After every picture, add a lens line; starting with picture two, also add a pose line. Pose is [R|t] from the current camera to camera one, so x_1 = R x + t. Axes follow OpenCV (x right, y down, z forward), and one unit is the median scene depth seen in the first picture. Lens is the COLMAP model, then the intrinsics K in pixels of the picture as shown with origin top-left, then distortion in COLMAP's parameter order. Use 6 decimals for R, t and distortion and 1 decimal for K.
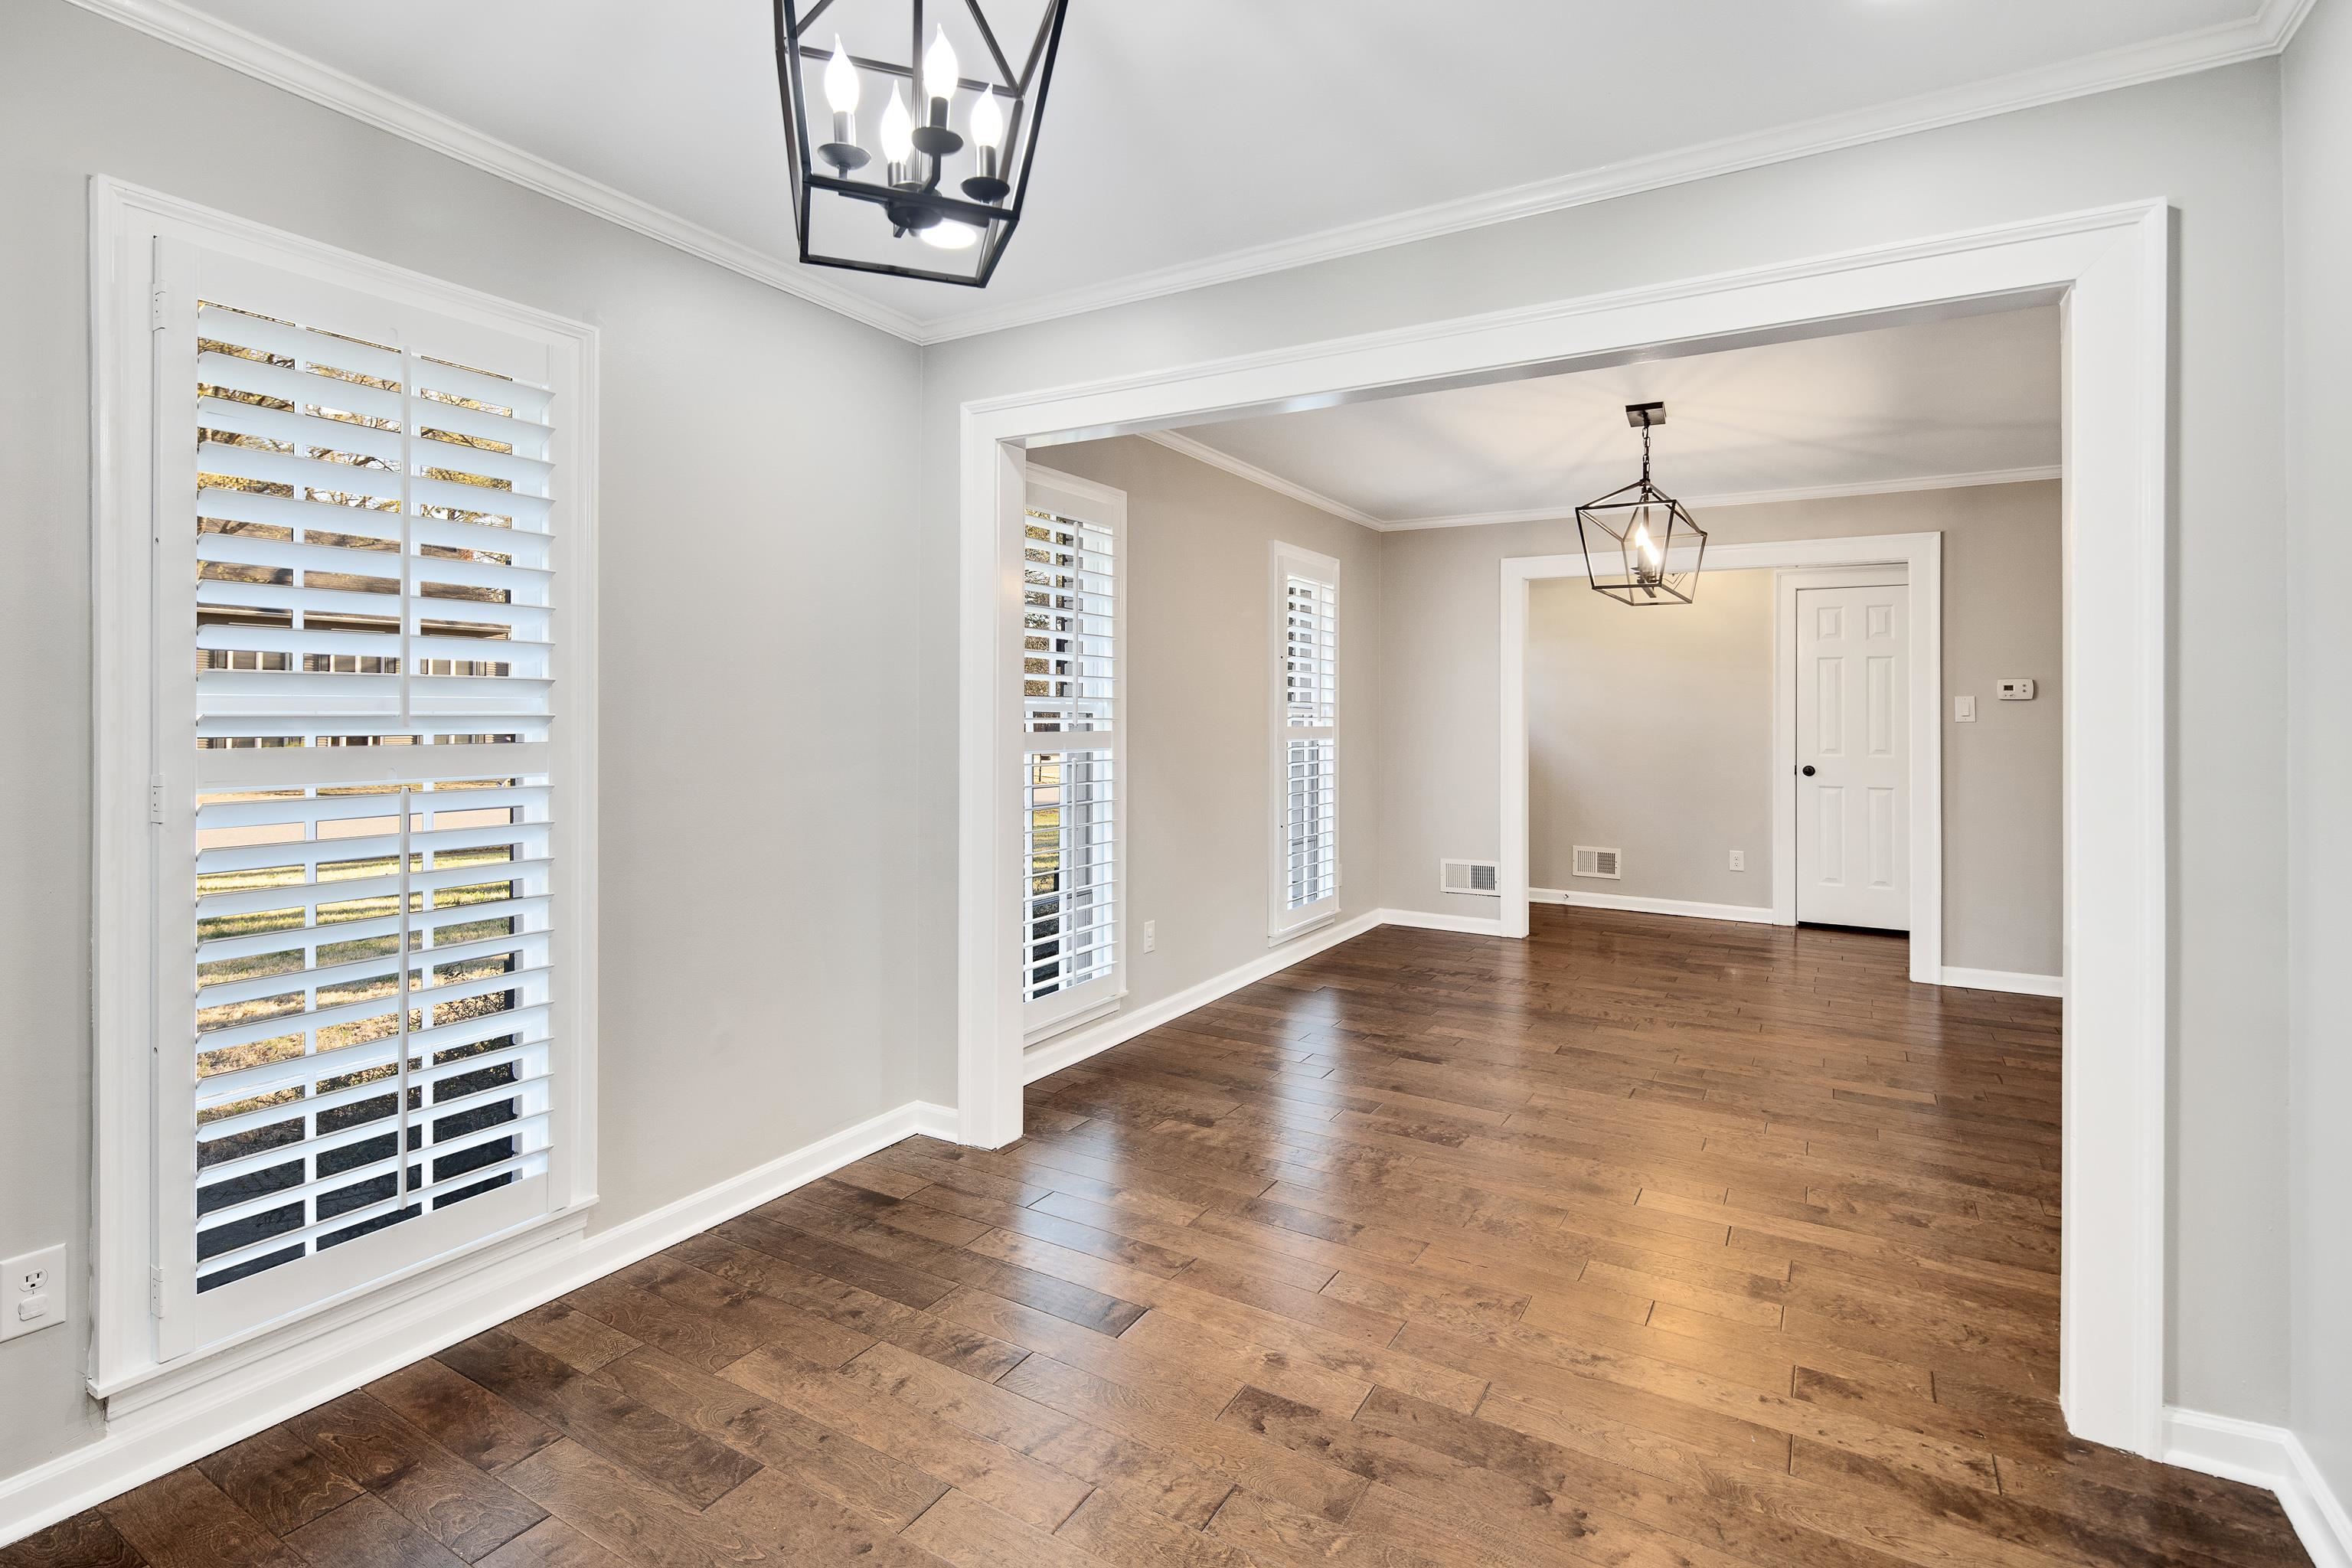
lens RADIAL K [[1151.6, 0, 1153.7], [0, 1151.6, 705.7], [0, 0, 1]] dist [0.003922, 0.000017]
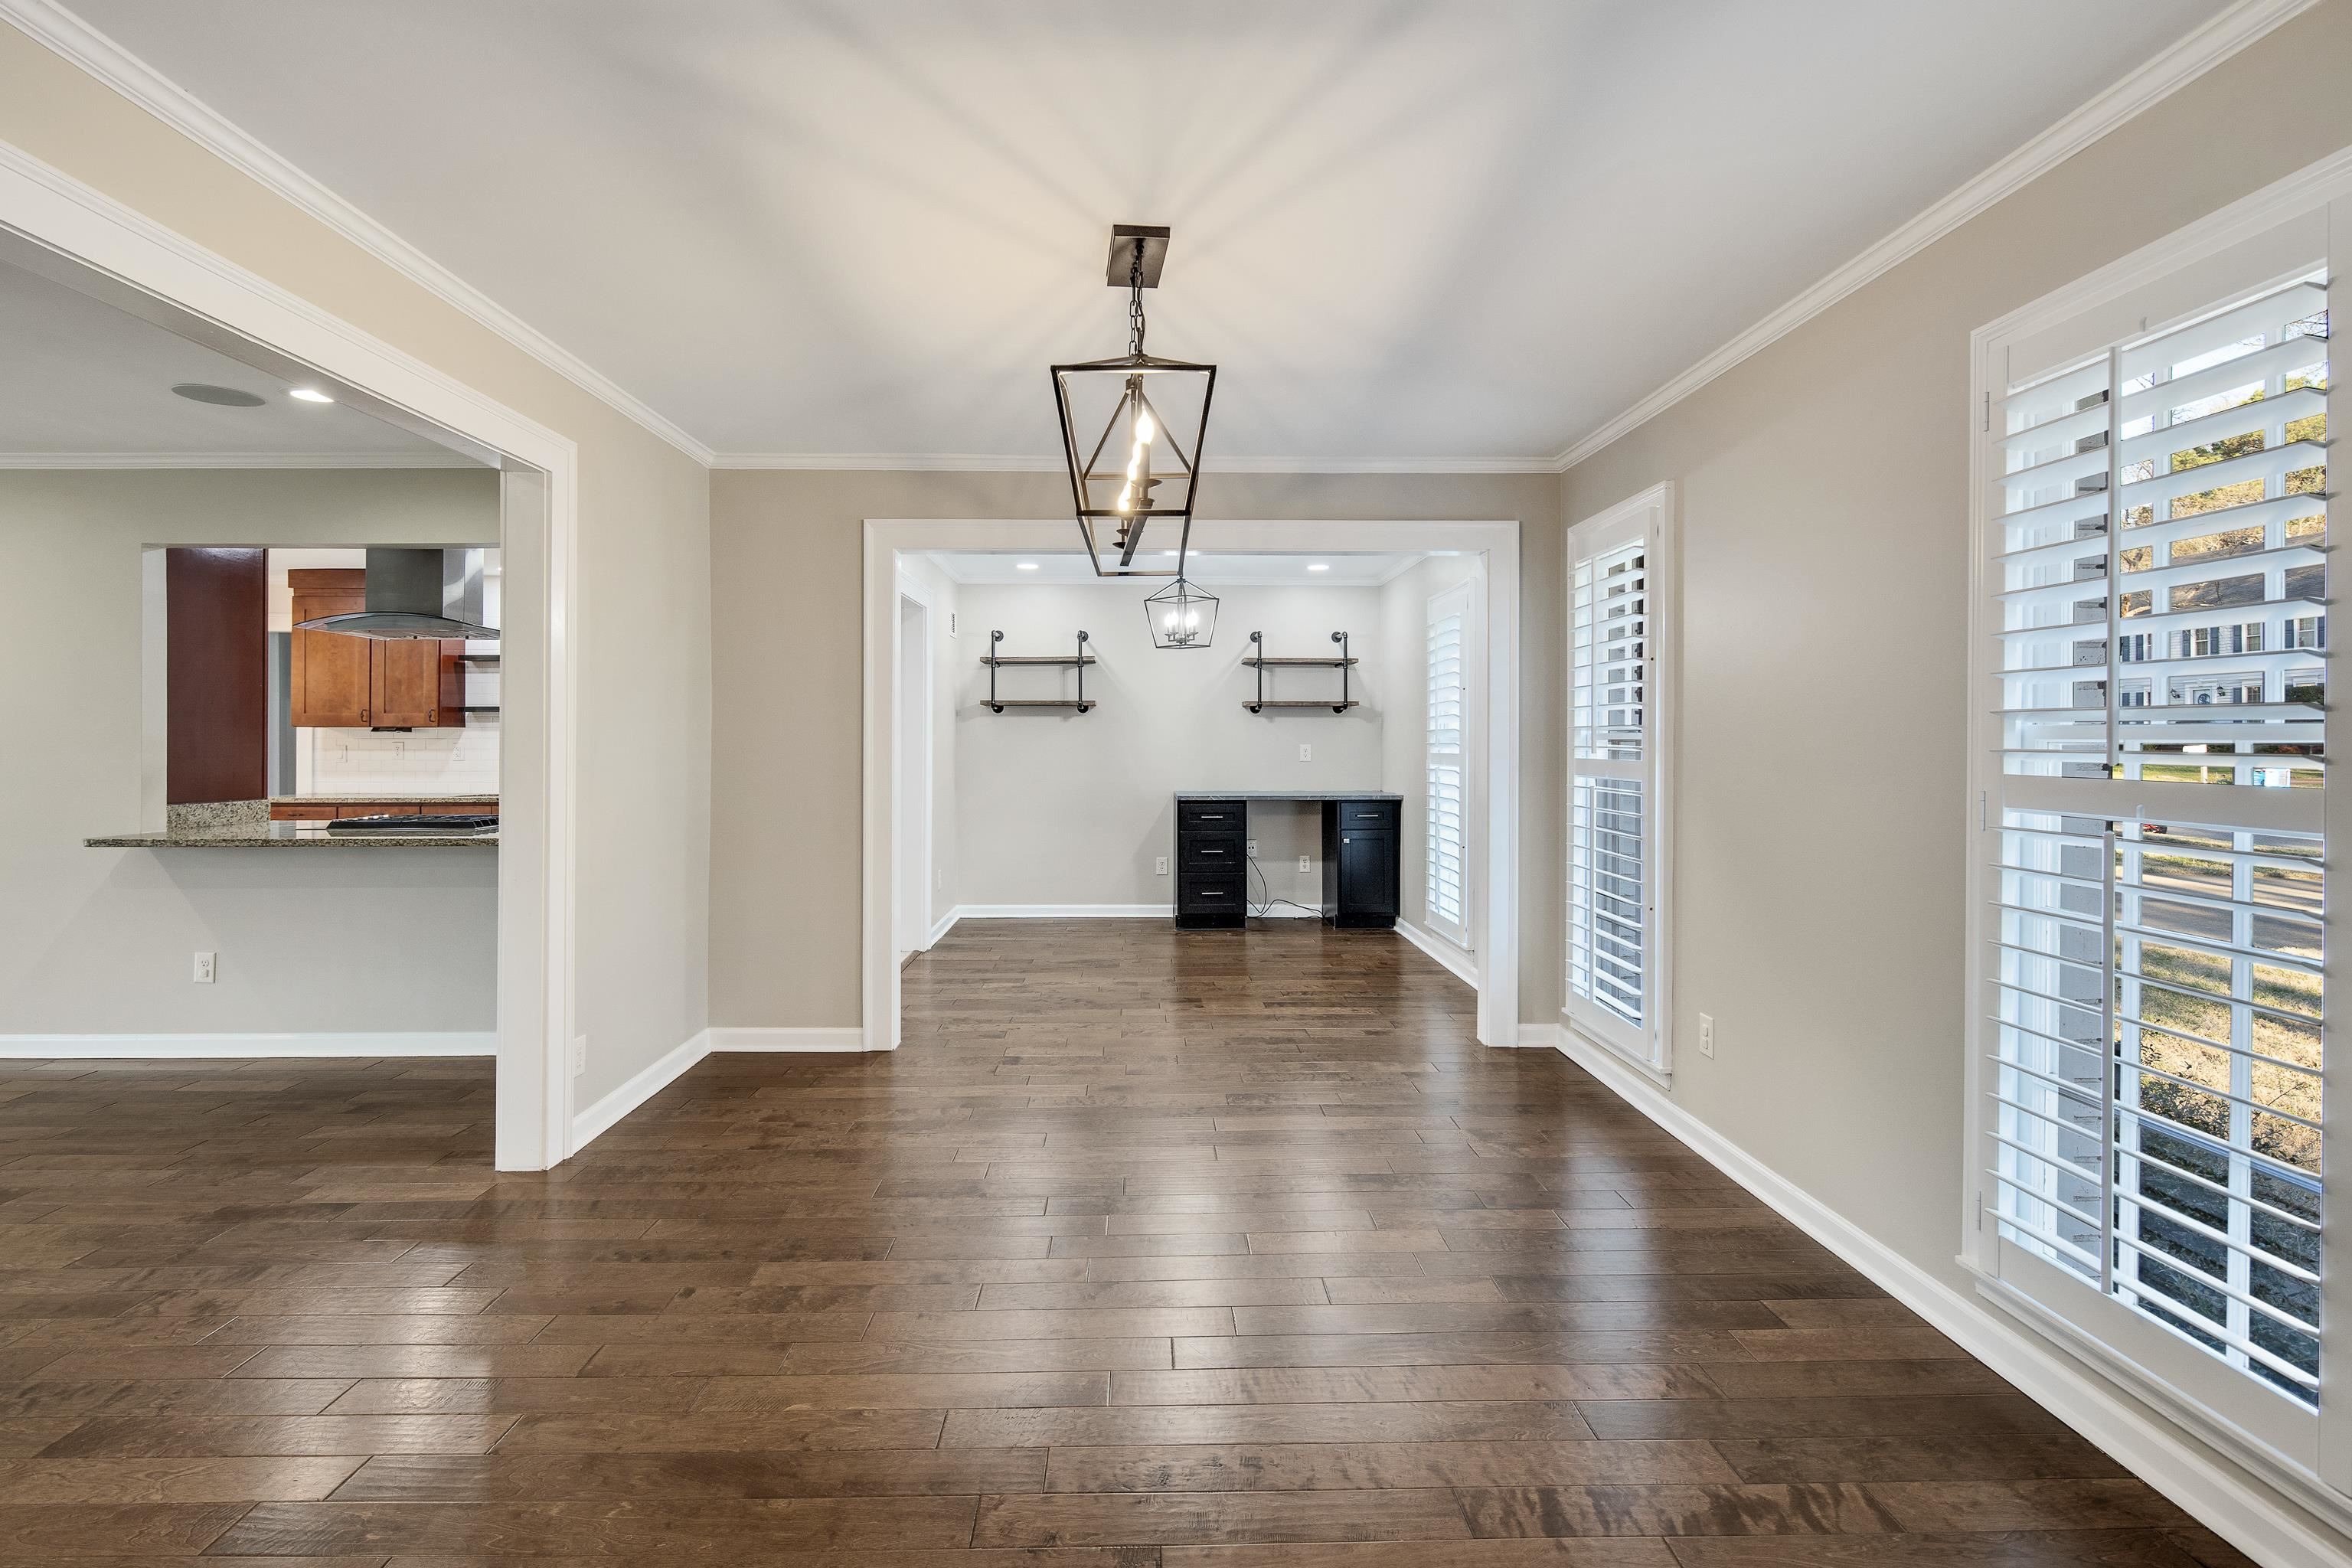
lens RADIAL K [[1136.1, 0, 1147.3], [0, 1136.1, 734.1], [0, 0, 1]] dist [-0.002175, -0.000172]
pose [[-0.855001, -0.011193, -0.518506, 1.302521], [-0.004730, 0.999894, -0.013786, 0.025098], [0.518605, -0.009334, -0.854963, 2.690084]]
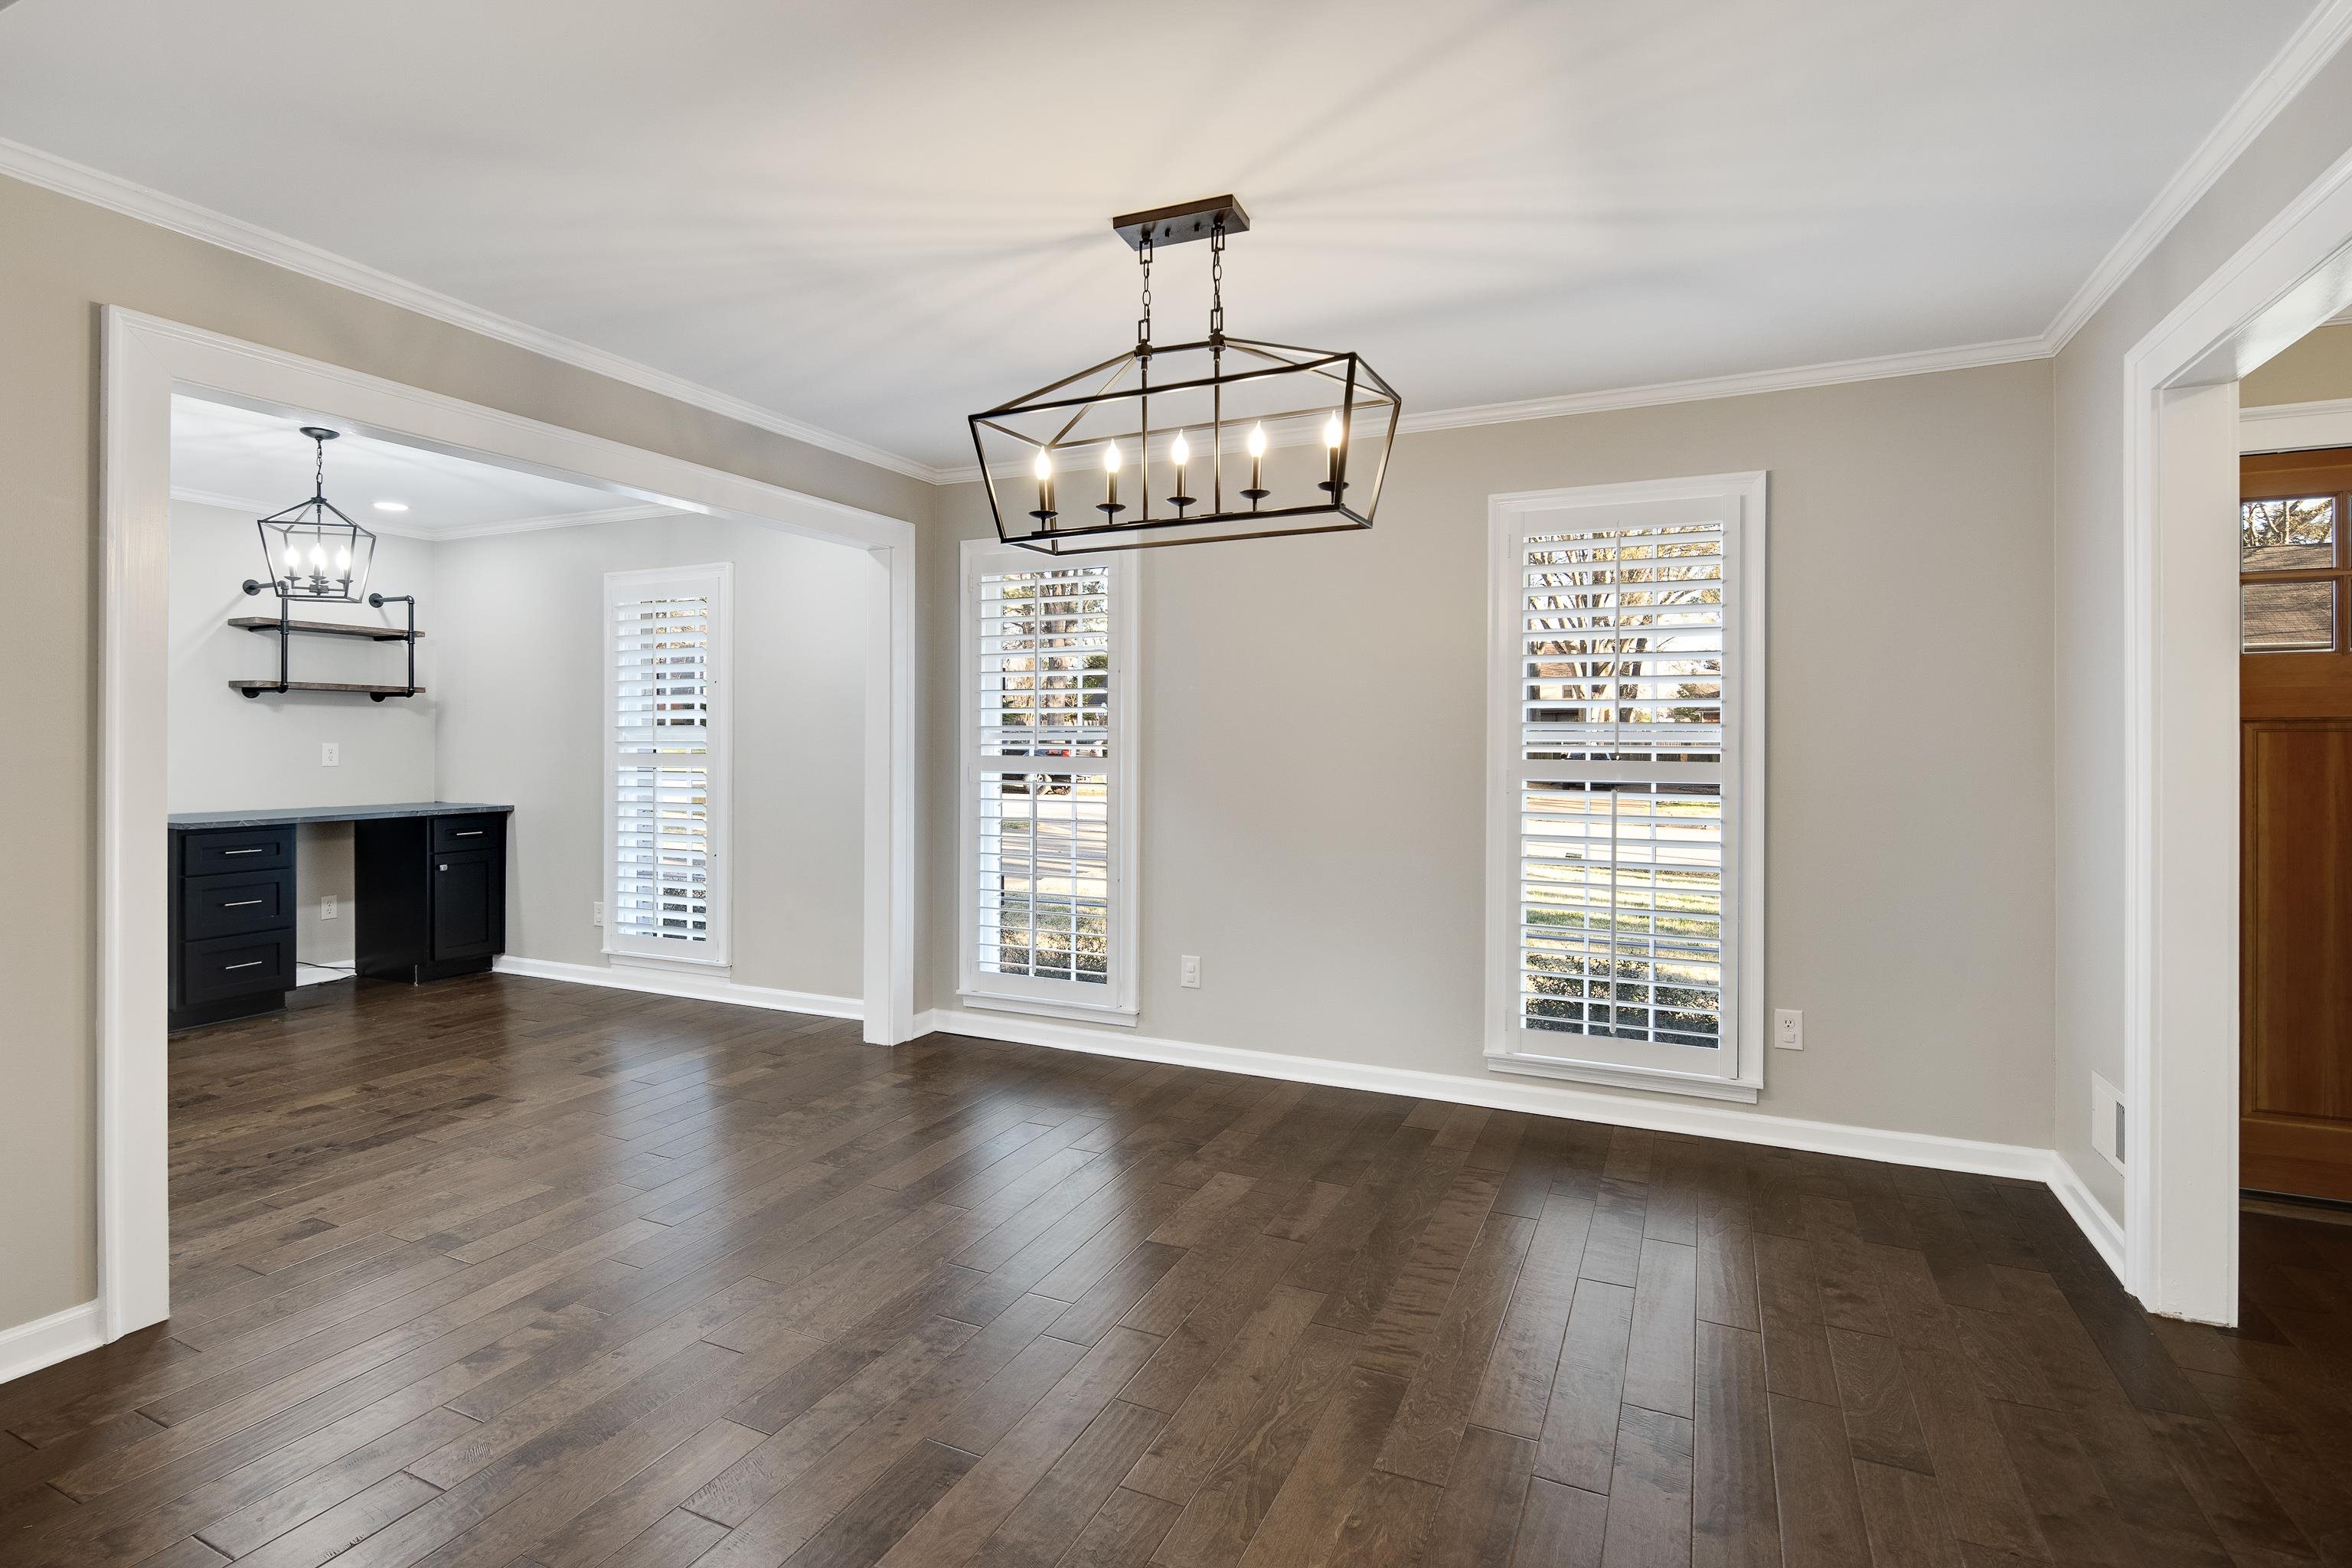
lens RADIAL K [[1142.0, 0, 1166.6], [0, 1142.0, 733.6], [0, 0, 1]] dist [-0.001199, -0.001359]
pose [[0.092048, -0.015087, -0.995640, 1.765348], [0.002908, 0.999885, -0.014882, 0.027750], [0.995750, -0.001525, 0.092082, 1.651691]]
